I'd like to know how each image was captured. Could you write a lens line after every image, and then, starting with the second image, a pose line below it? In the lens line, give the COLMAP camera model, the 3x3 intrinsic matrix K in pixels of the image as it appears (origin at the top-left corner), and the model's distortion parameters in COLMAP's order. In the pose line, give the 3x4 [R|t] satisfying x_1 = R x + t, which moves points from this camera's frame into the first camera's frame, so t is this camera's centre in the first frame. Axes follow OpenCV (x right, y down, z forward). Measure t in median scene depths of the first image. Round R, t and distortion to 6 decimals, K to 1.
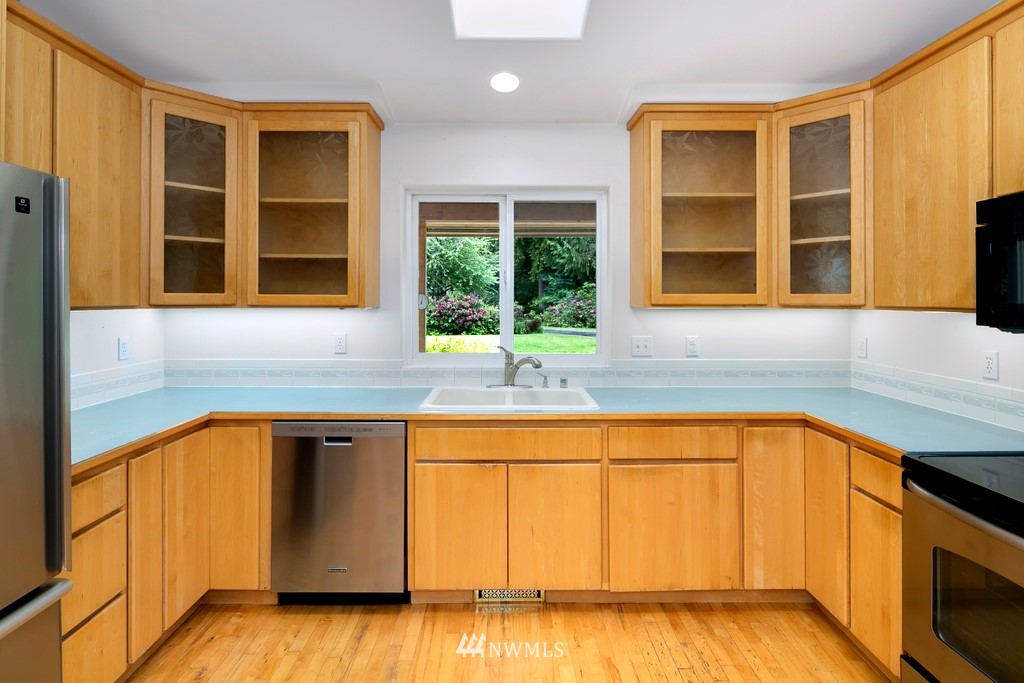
lens RADIAL K [[507.5, 0, 507.8], [0, 507.5, 298.9], [0, 0, 1]] dist [0.003350, 0.000395]
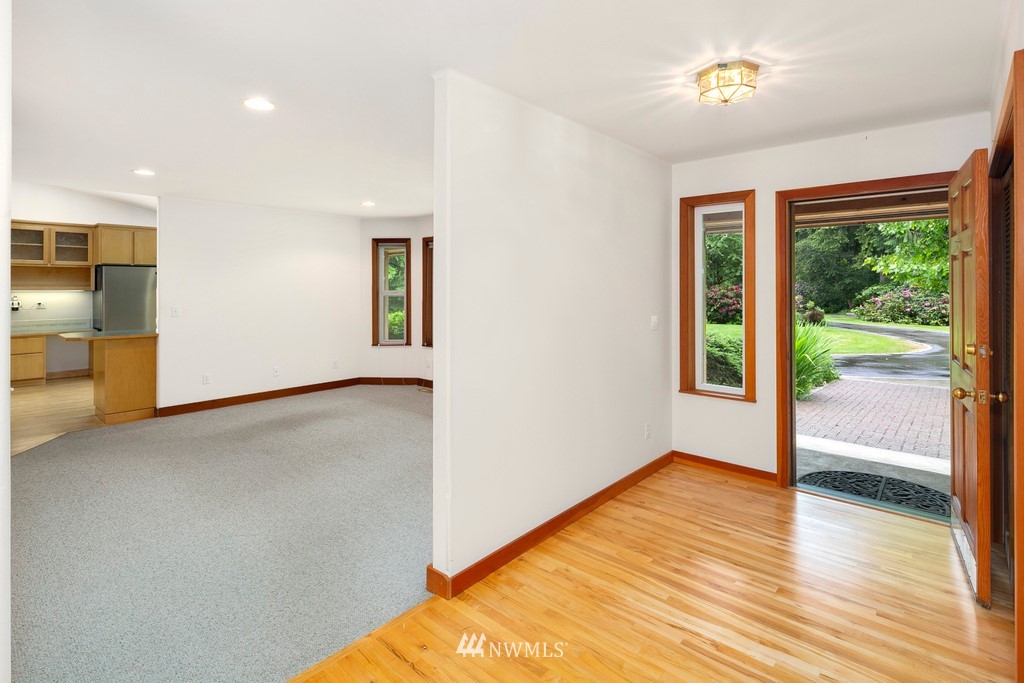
lens RADIAL K [[492.6, 0, 502.4], [0, 492.6, 284.7], [0, 0, 1]] dist [0.000401, -0.000417]
pose [[0.738347, -0.006982, -0.674385, 0.252333], [0.000661, 0.999953, -0.009629, 0.001243], [0.674420, 0.006664, 0.738318, -0.027283]]
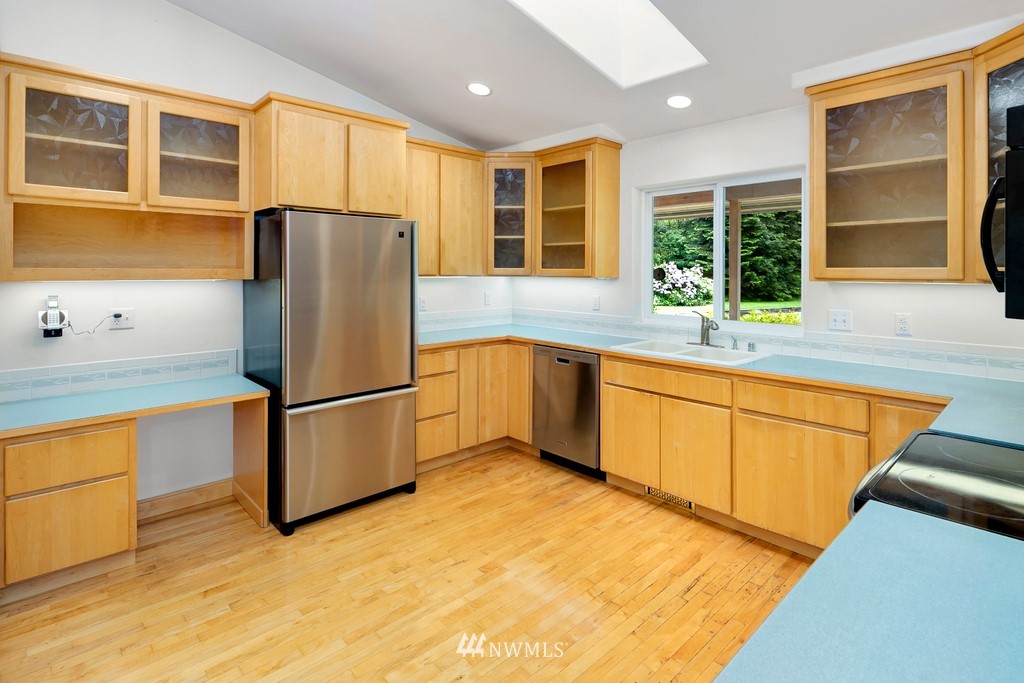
lens RADIAL K [[508.8, 0, 516.5], [0, 508.8, 272.0], [0, 0, 1]] dist [-0.000946, -0.000016]
pose [[0.684415, 0.003178, -0.729086, 0.049776], [-0.004823, 0.999988, -0.000168, 0.000164], [0.729077, 0.003631, 0.684423, -0.013080]]
